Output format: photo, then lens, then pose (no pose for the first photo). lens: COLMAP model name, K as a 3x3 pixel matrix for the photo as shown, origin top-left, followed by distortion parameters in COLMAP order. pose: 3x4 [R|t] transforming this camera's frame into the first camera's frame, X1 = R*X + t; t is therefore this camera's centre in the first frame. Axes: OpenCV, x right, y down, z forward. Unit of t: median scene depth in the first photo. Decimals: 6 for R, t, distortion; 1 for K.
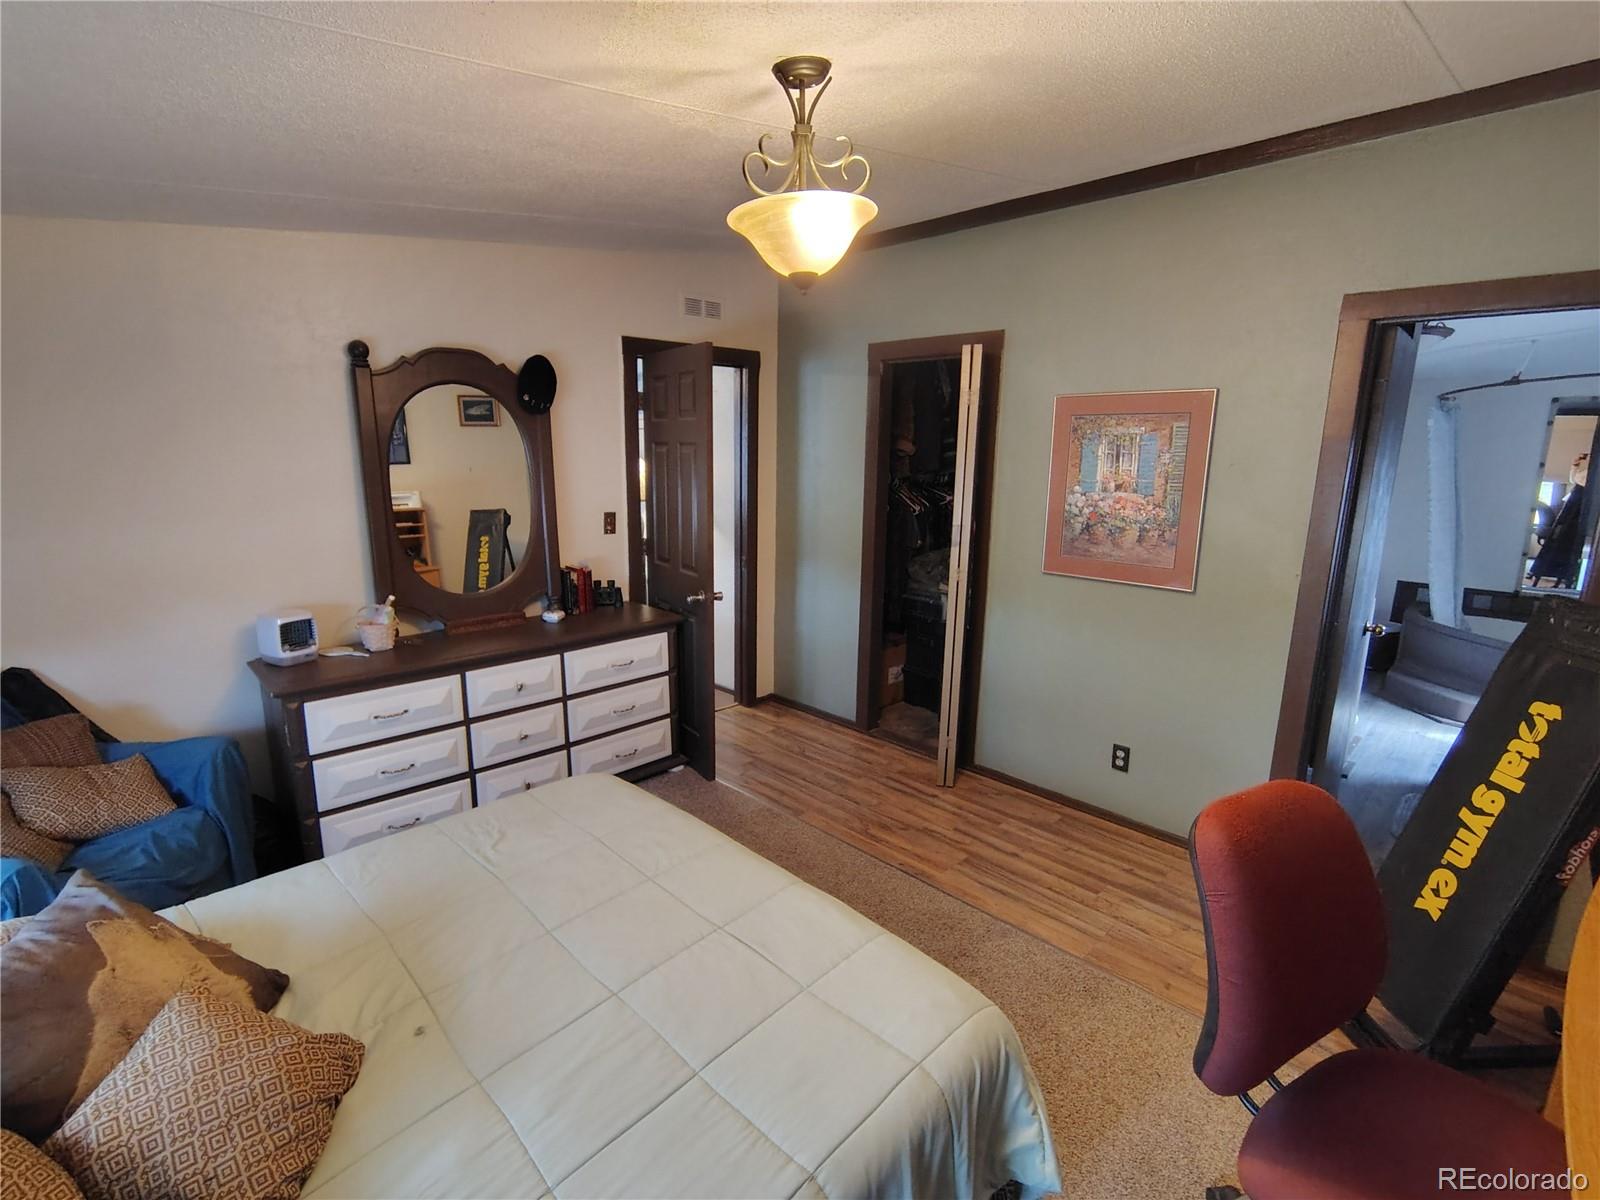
lens RADIAL K [[747.9, 0, 793.8], [0, 747.9, 604.1], [0, 0, 1]] dist [-0.011474, 0.005364]
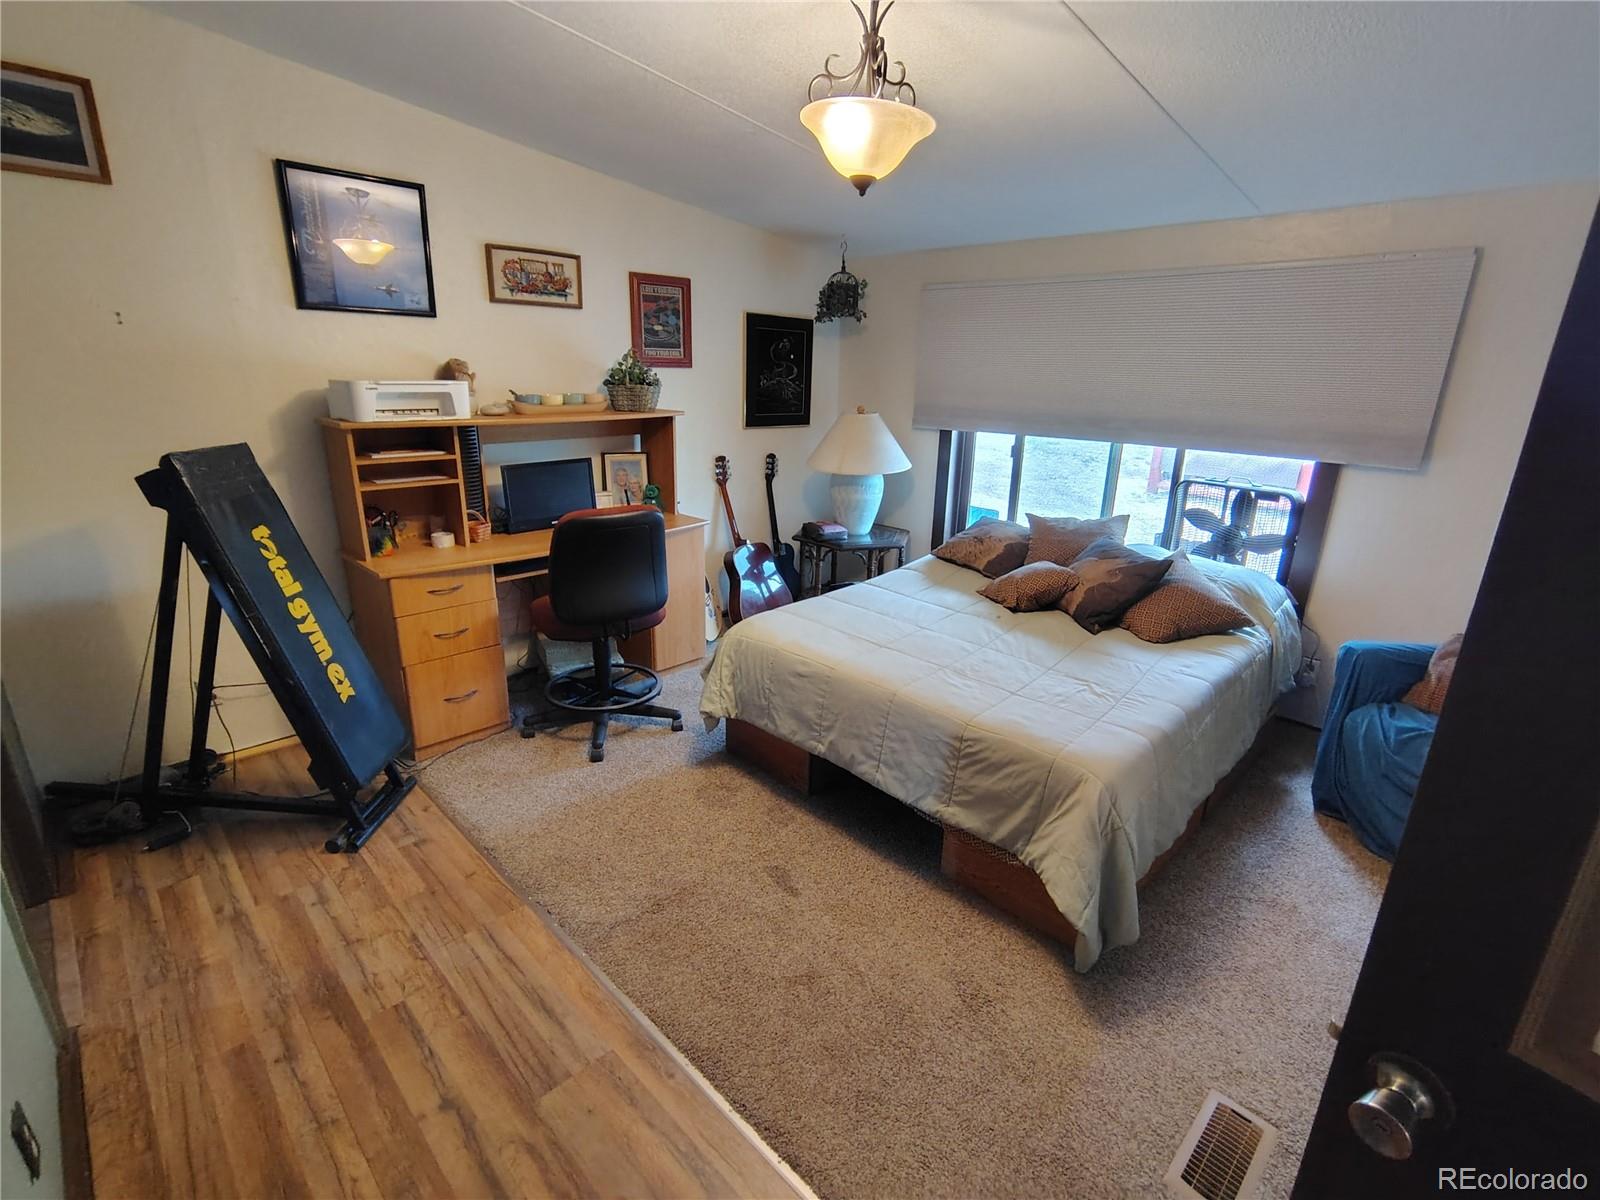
lens RADIAL K [[747.9, 0, 798.4], [0, 747.9, 602.0], [0, 0, 1]] dist [-0.011474, 0.005364]
pose [[-0.999467, -0.025407, -0.020493, 0.105312], [-0.032218, 0.868662, 0.494357, -0.389748], [0.005241, 0.494754, -0.869017, 2.041958]]
